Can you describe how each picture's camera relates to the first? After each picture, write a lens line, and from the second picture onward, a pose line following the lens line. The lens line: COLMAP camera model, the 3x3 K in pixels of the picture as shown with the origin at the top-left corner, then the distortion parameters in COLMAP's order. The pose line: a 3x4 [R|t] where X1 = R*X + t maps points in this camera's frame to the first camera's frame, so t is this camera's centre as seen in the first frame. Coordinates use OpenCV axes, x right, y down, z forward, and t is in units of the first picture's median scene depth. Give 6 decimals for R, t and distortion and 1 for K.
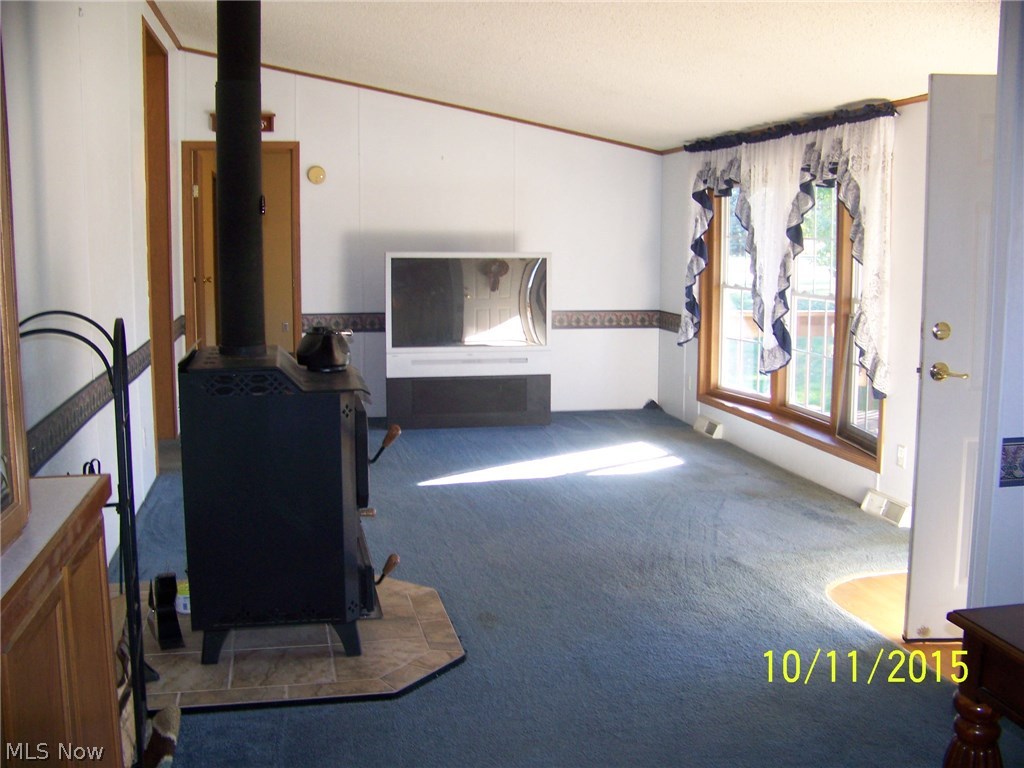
lens RADIAL K [[1111.9, 0, 511.9], [0, 1111.9, 383.4], [0, 0, 1]] dist [-0.008272, 0.000000]
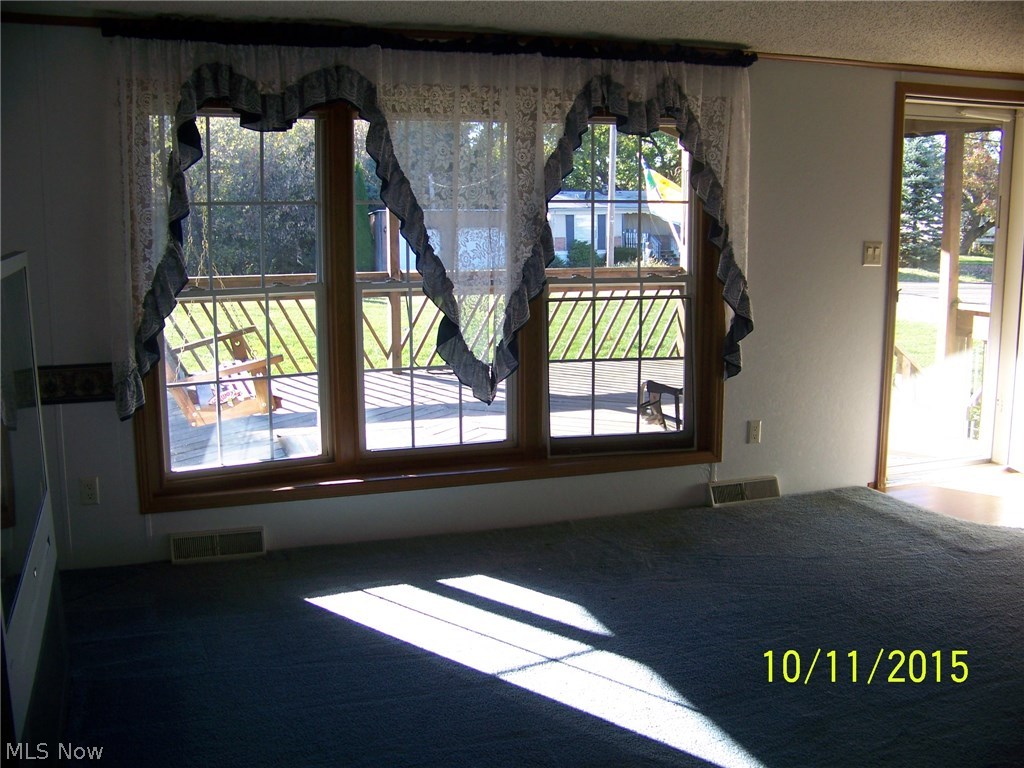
lens RADIAL K [[1111.9, 0, 512.6], [0, 1111.9, 386.8], [0, 0, 1]] dist [-0.008272, 0.000000]
pose [[-0.209745, -0.136096, 0.968238, -0.529116], [0.131905, 0.977274, 0.165940, -0.159936], [-0.968818, 0.162520, -0.187027, 1.381254]]
